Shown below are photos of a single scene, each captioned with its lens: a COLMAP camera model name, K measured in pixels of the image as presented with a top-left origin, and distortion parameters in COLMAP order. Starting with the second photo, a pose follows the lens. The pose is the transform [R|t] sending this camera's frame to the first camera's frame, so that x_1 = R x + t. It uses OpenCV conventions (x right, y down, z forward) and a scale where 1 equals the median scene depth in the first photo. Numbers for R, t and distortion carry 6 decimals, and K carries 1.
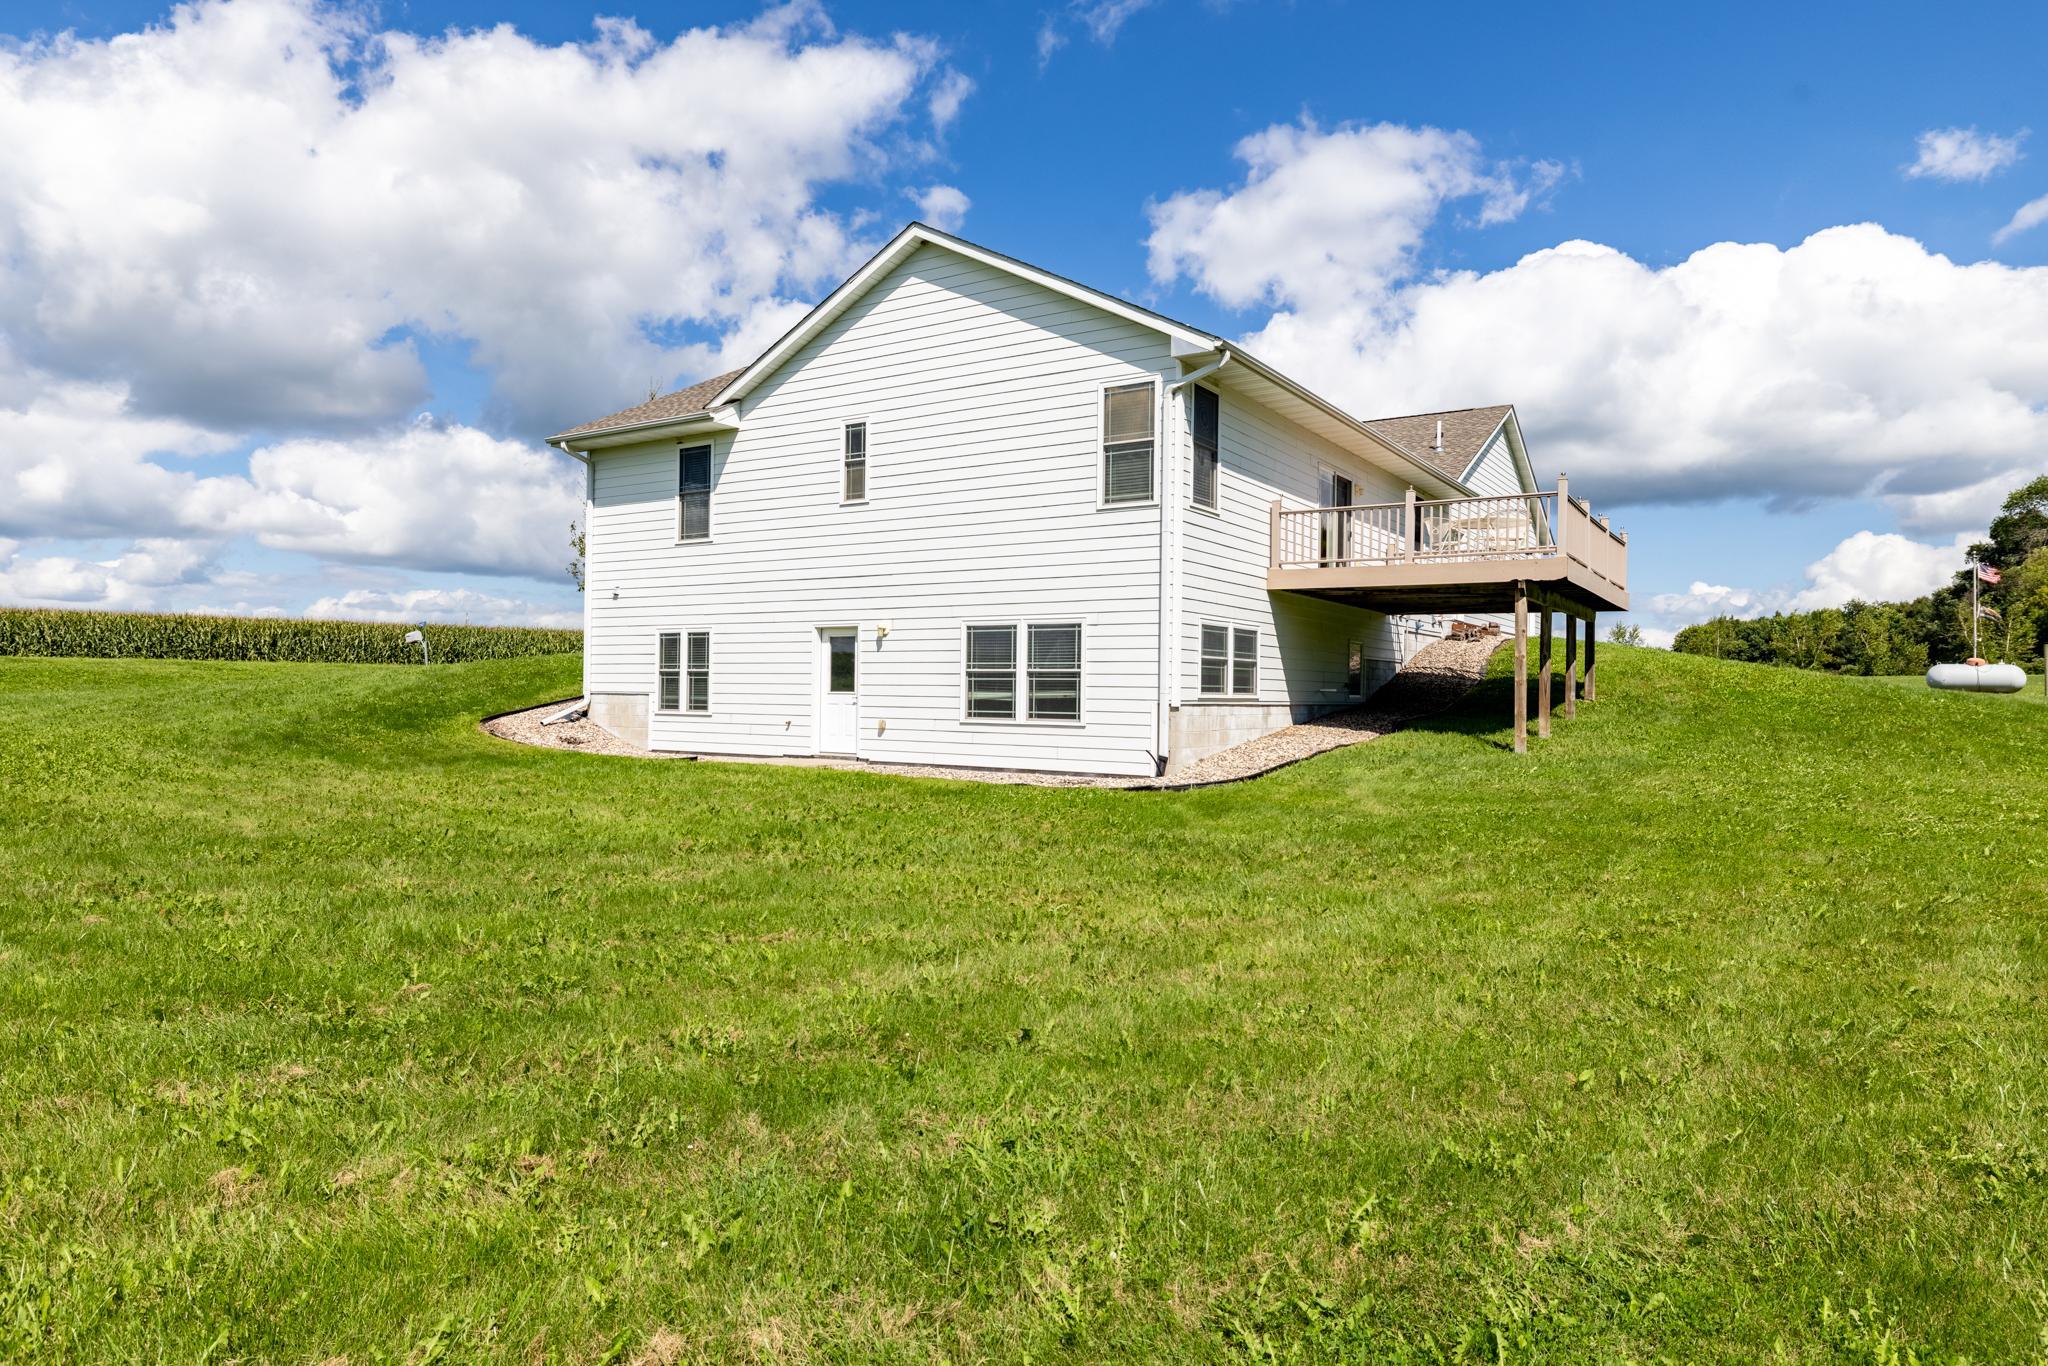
lens RADIAL K [[1236.2, 0, 1024.0], [0, 1236.2, 683.0], [0, 0, 1]] dist [0.001423, -0.000018]
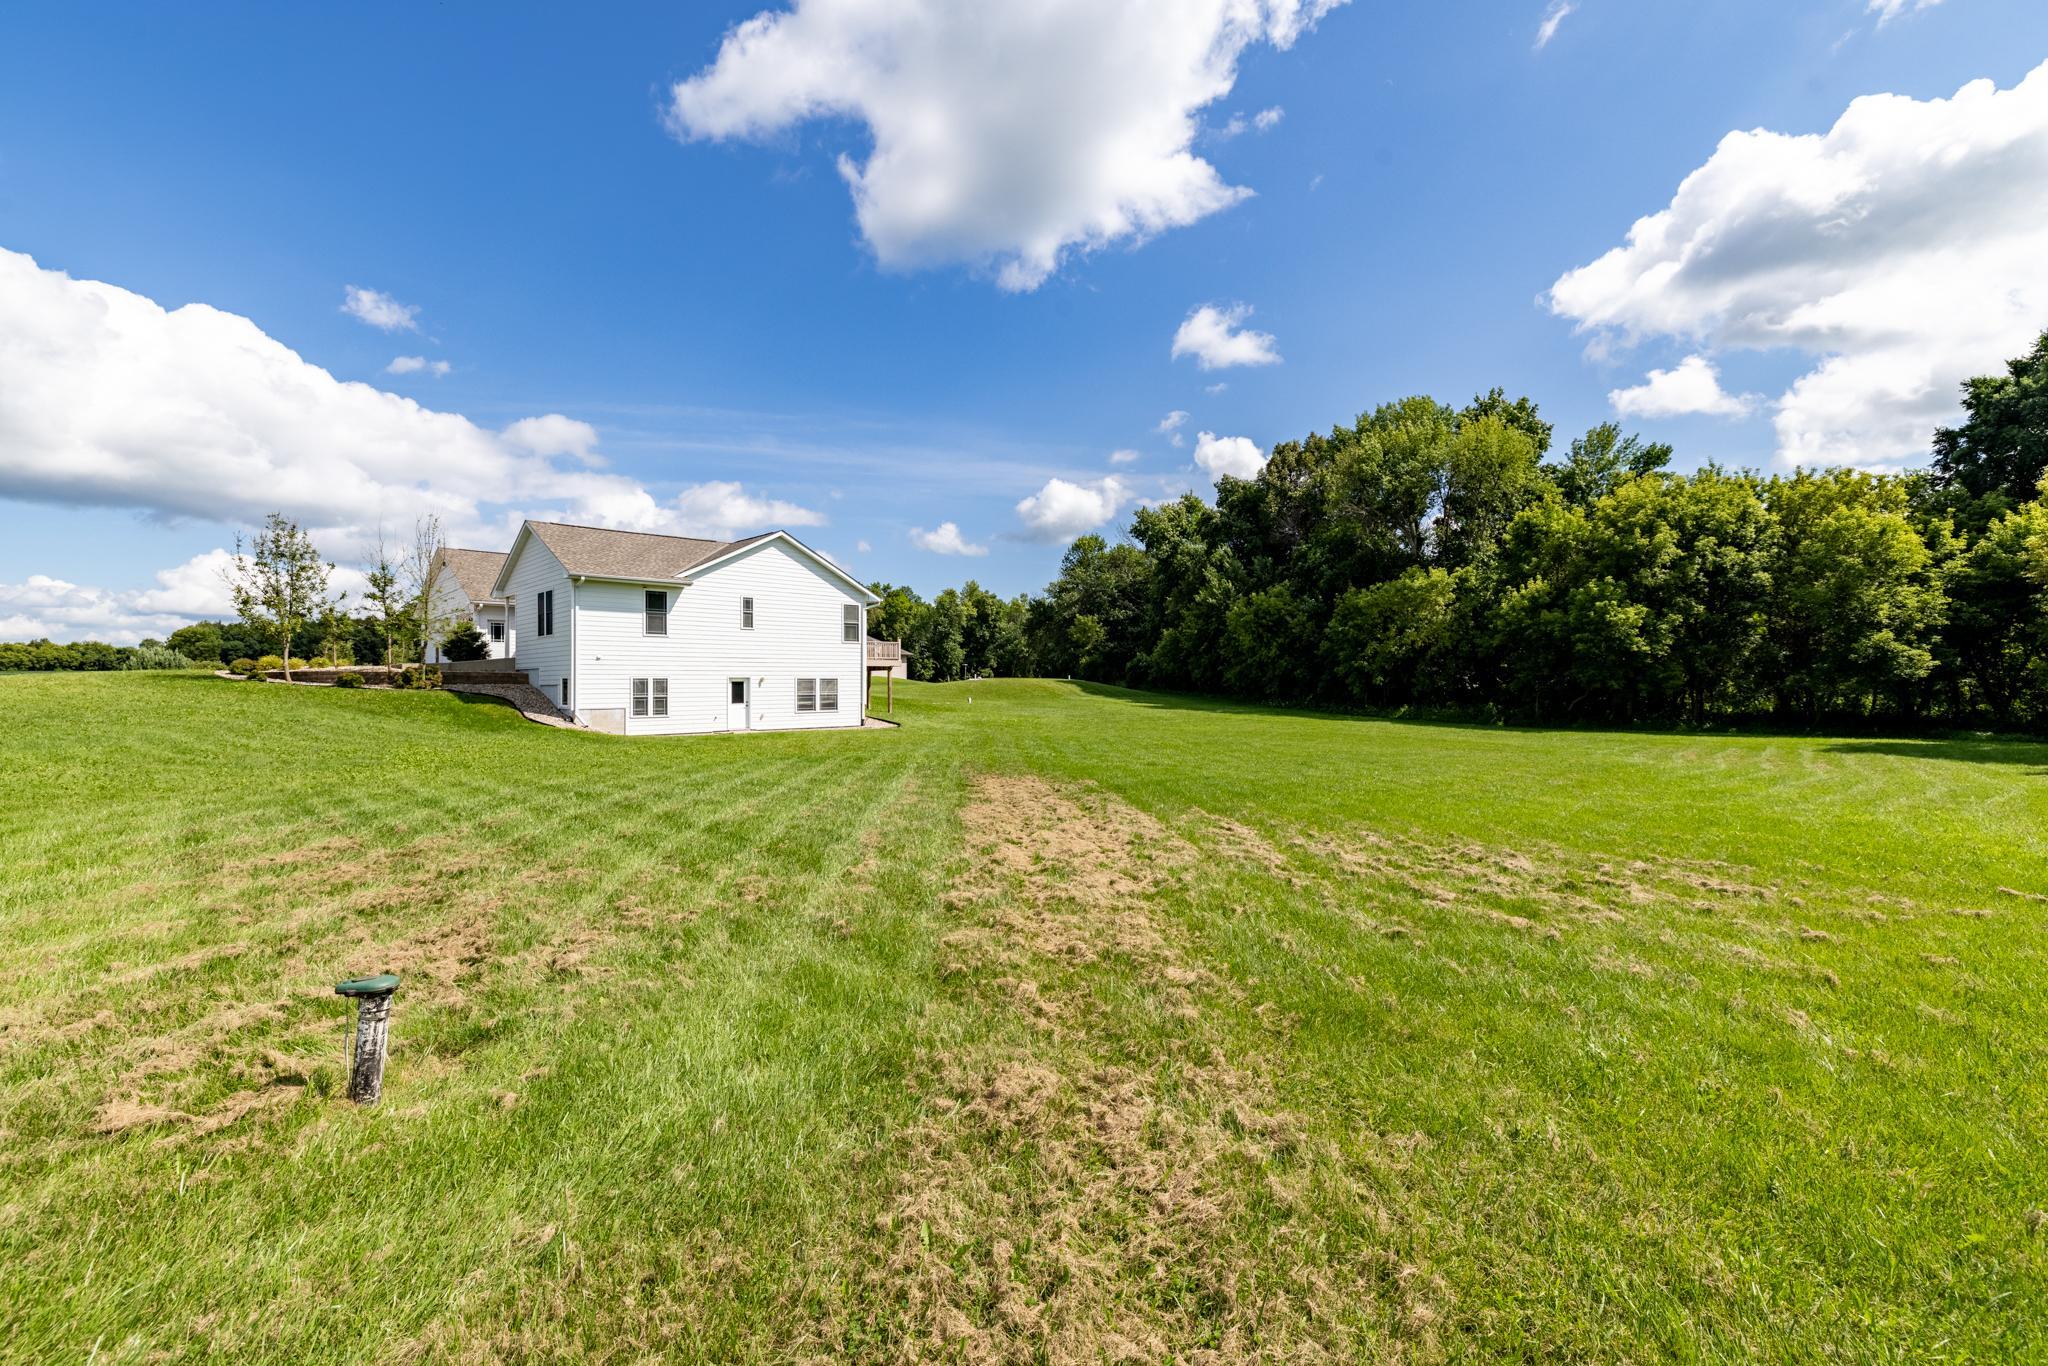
lens RADIAL K [[1030.3, 0, 1009.6], [0, 1030.3, 680.1], [0, 0, 1]] dist [0.012073, -0.000248]
pose [[0.196103, -0.014407, 0.980477, -2.073787], [-0.002323, 0.999882, 0.015157, -0.073043], [-0.980581, -0.005250, 0.196047, 0.057698]]
